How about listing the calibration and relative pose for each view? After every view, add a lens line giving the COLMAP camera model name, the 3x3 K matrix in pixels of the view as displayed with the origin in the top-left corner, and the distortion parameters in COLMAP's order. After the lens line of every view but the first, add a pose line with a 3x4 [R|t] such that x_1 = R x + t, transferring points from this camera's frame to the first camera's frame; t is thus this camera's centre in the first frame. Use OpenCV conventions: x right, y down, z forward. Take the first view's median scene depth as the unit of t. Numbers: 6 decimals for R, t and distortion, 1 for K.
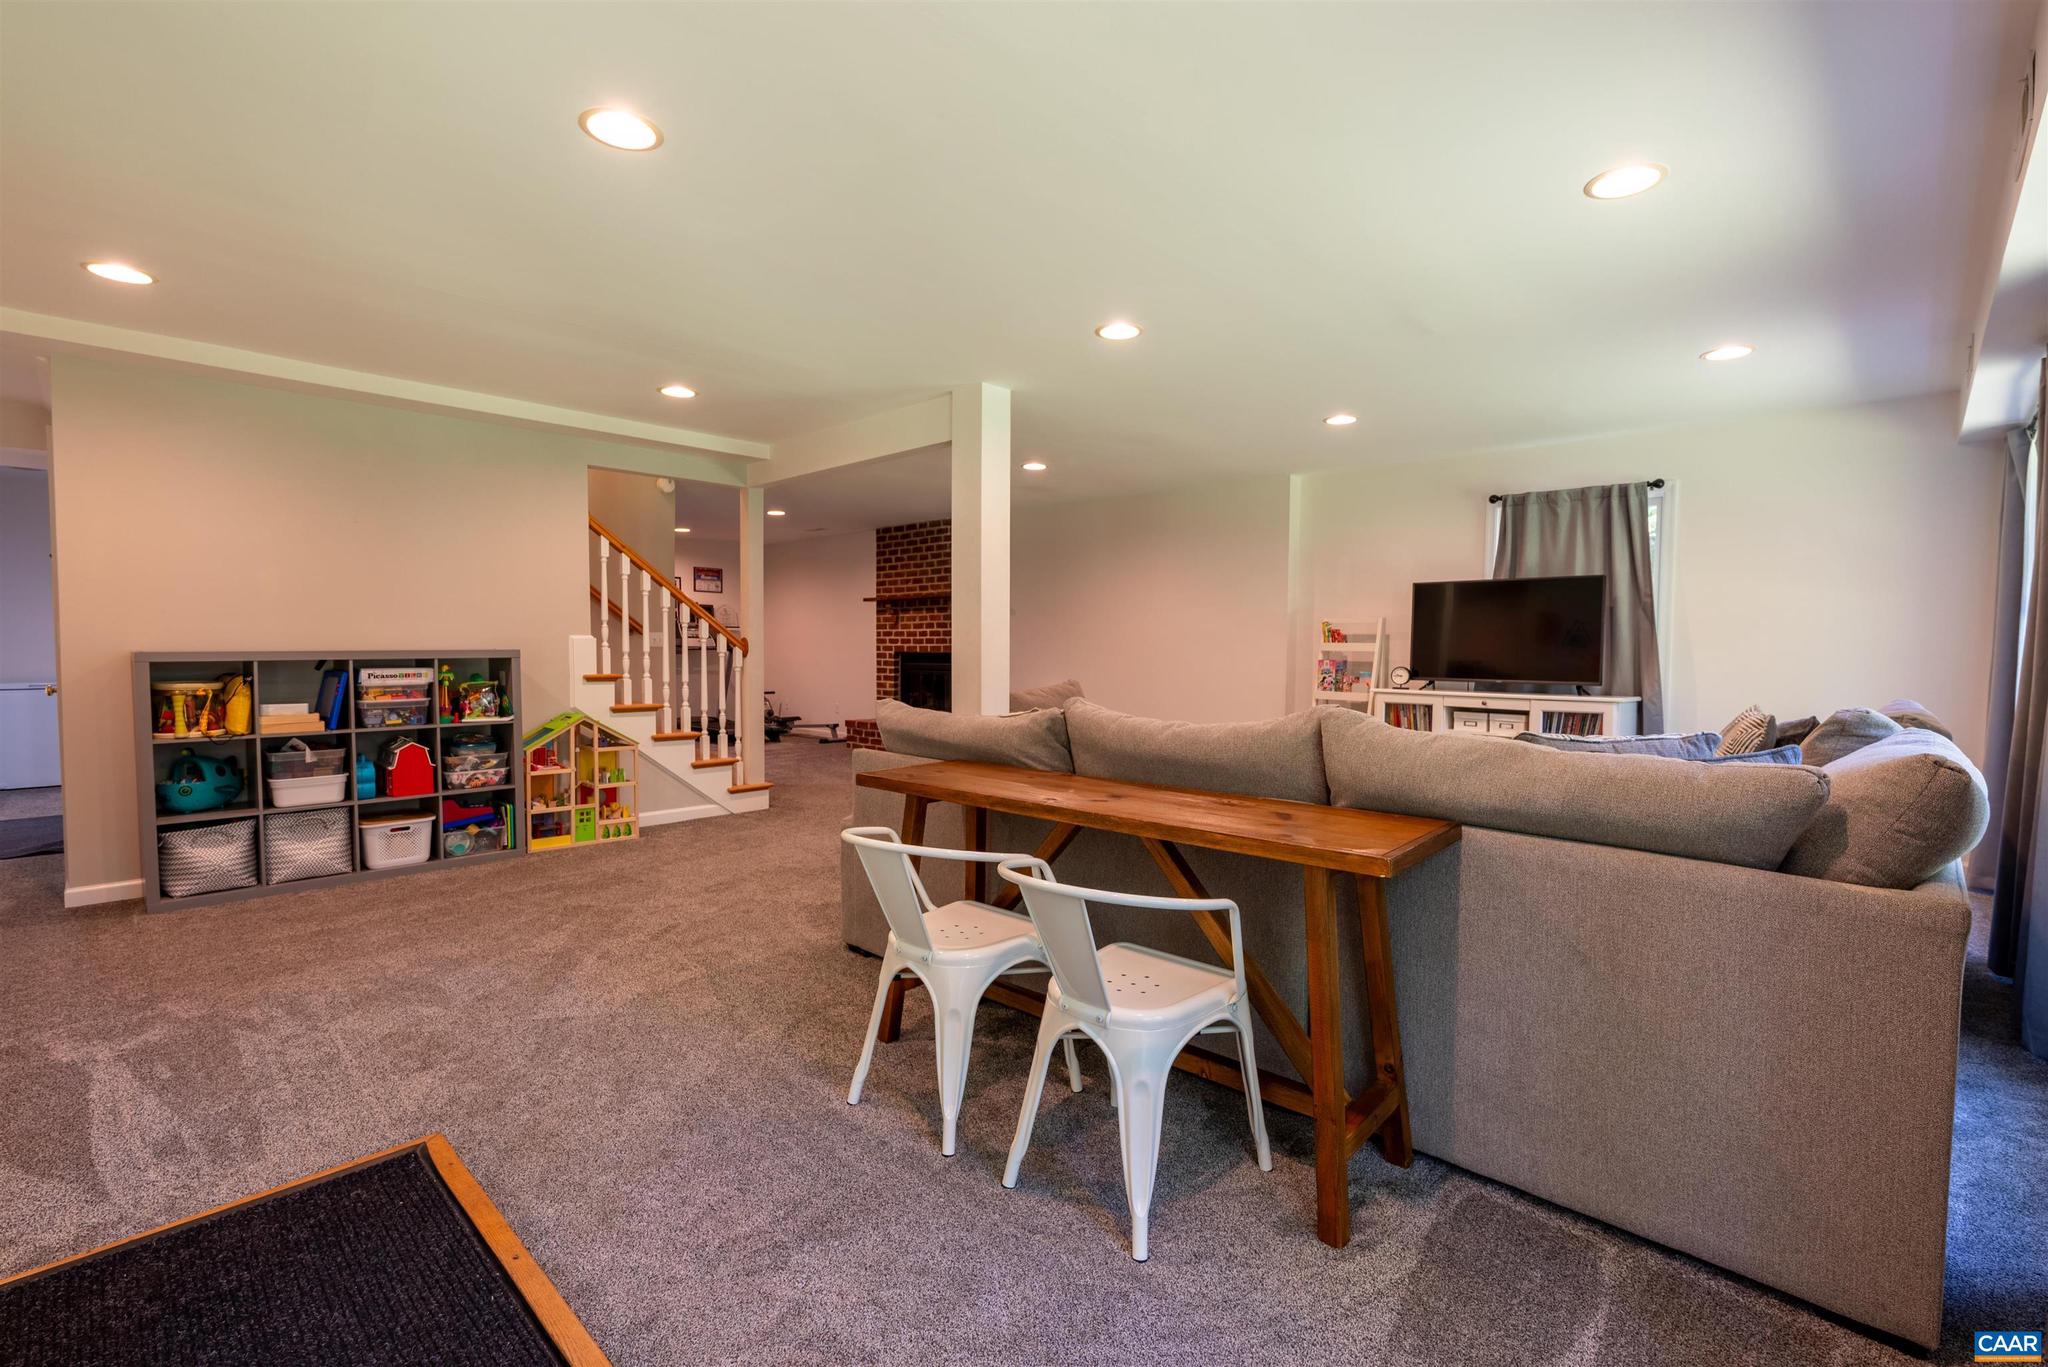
lens RADIAL K [[918.4, 0, 1031.4], [0, 918.4, 689.0], [0, 0, 1]] dist [0.000661, 0.000028]
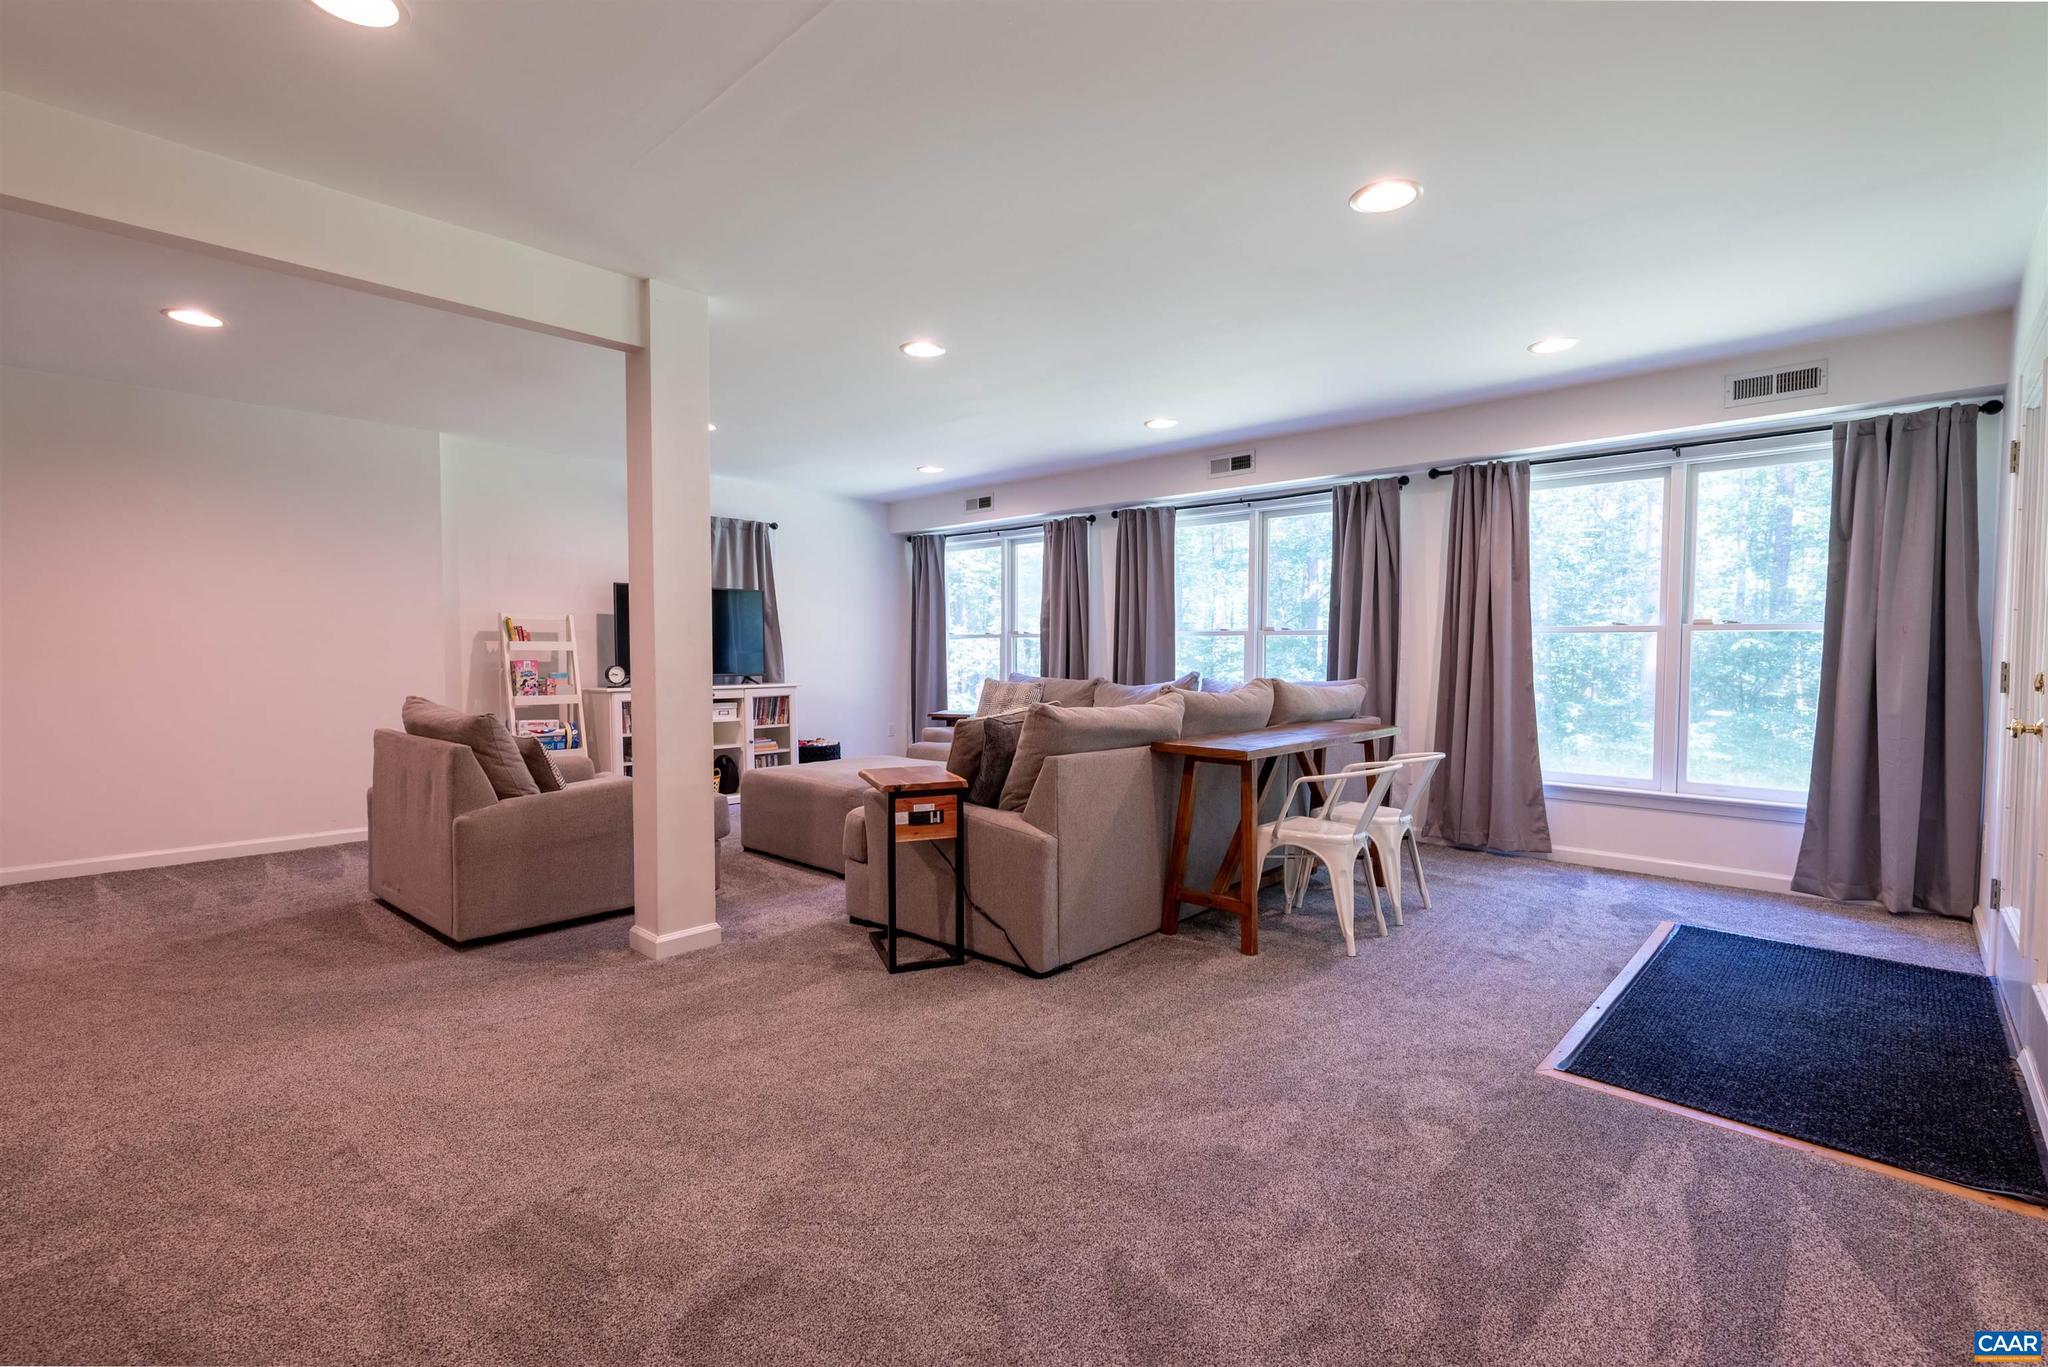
lens RADIAL K [[918.4, 0, 1031.4], [0, 918.4, 689.0], [0, 0, 1]] dist [0.000661, 0.000028]
pose [[-0.003013, -0.048828, 0.998803, -0.633042], [0.044595, 0.997807, 0.048913, -0.028991], [-0.999001, 0.044689, -0.000829, 0.575649]]
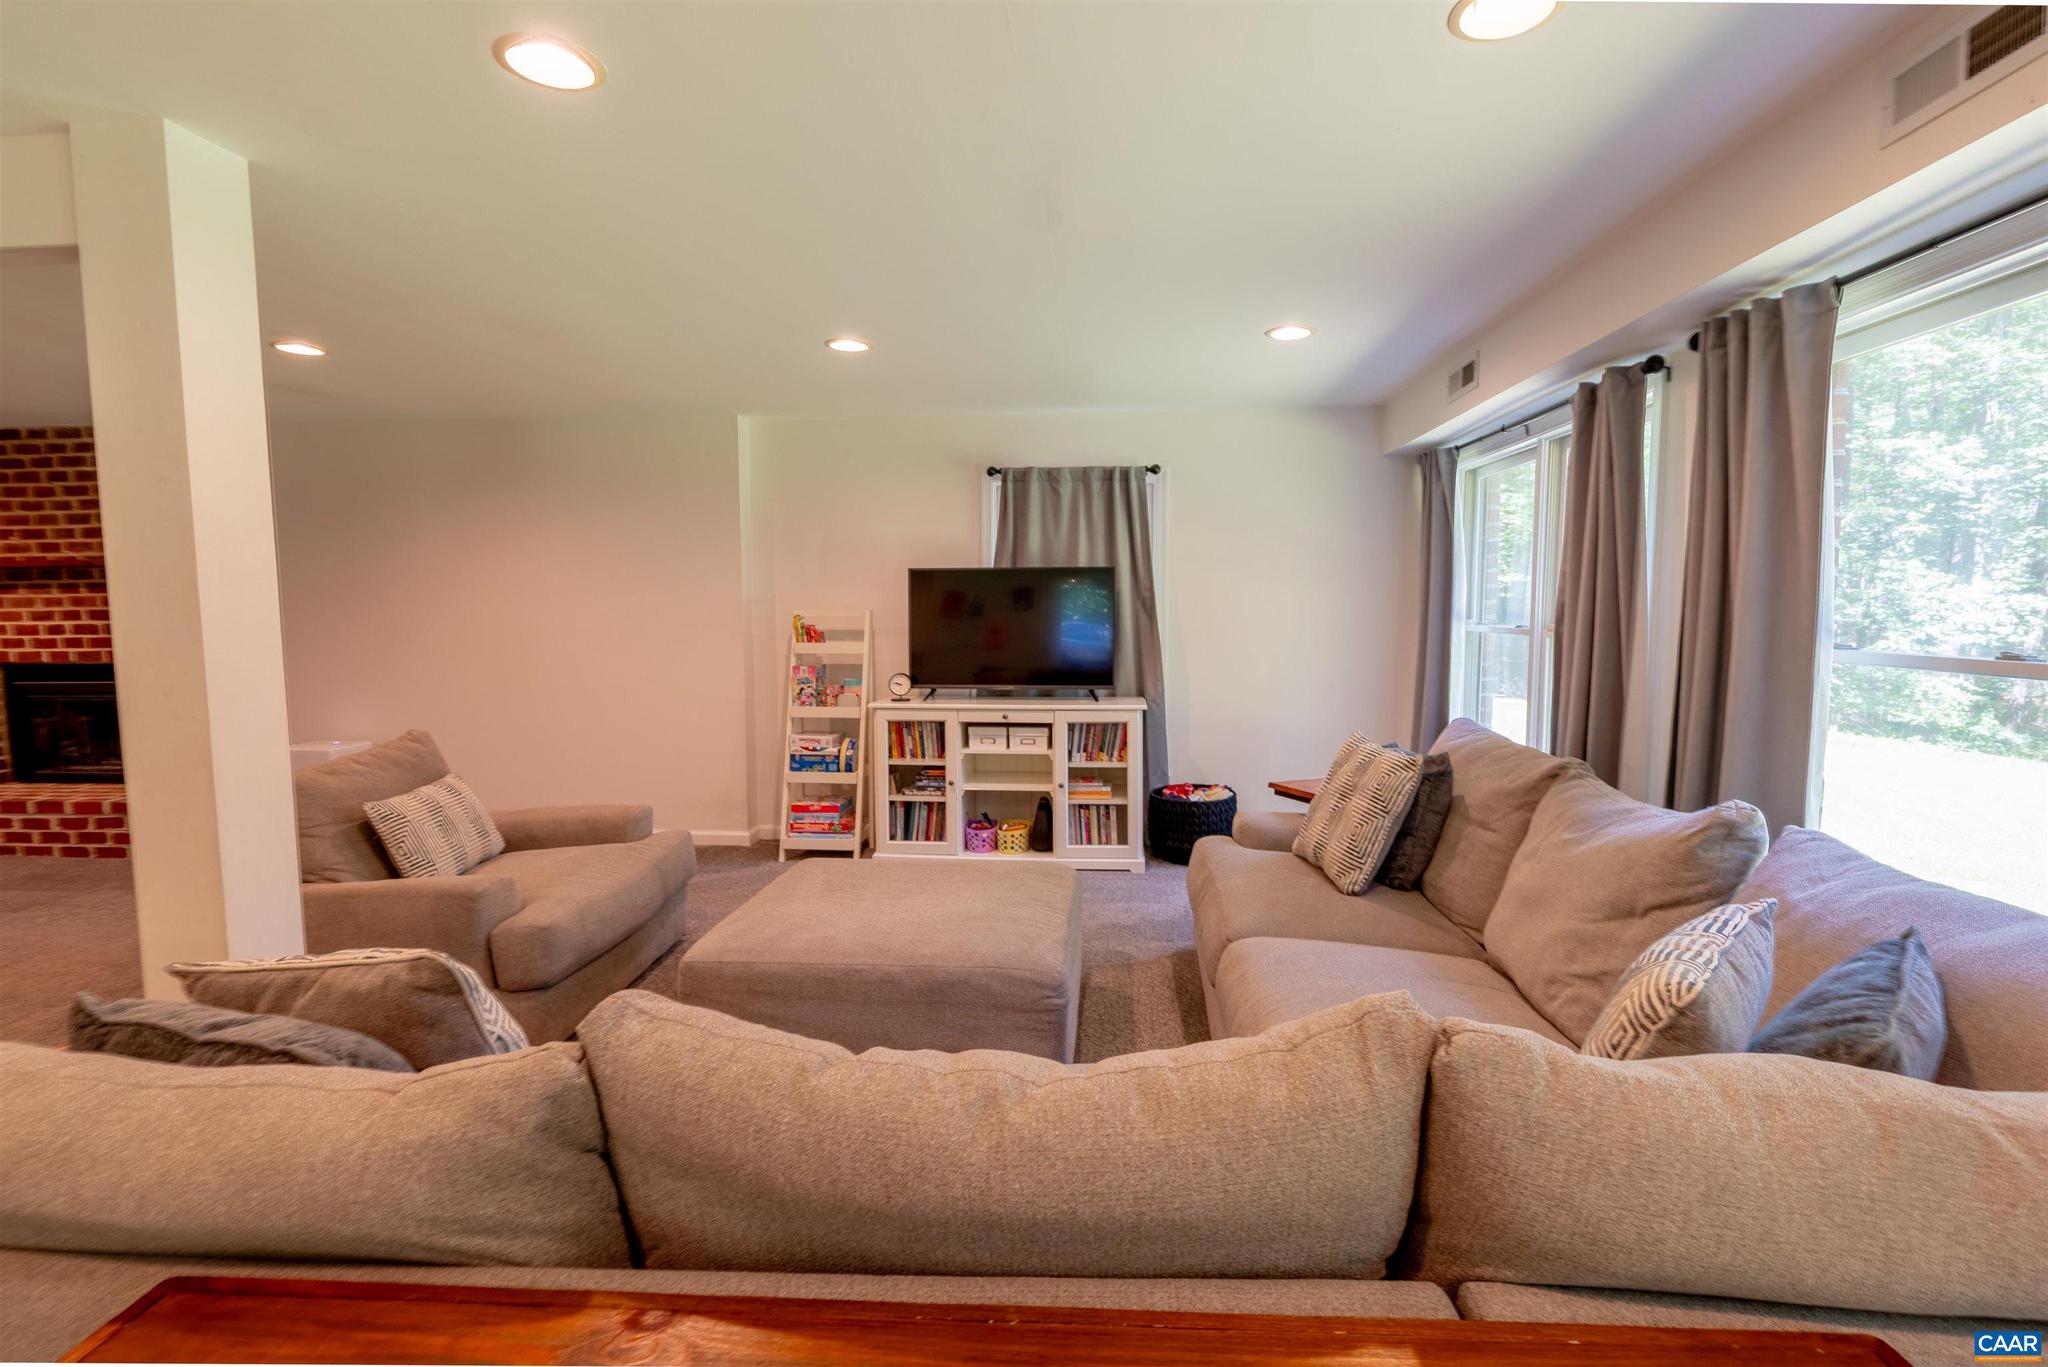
lens RADIAL K [[939.1, 0, 1031.4], [0, 939.1, 680.0], [0, 0, 1]] dist [-0.001036, -0.000083]
pose [[0.779958, -0.062247, 0.622729, -0.020083], [0.039238, 0.997947, 0.050609, -0.058048], [-0.624601, -0.015038, 0.780799, 0.302446]]
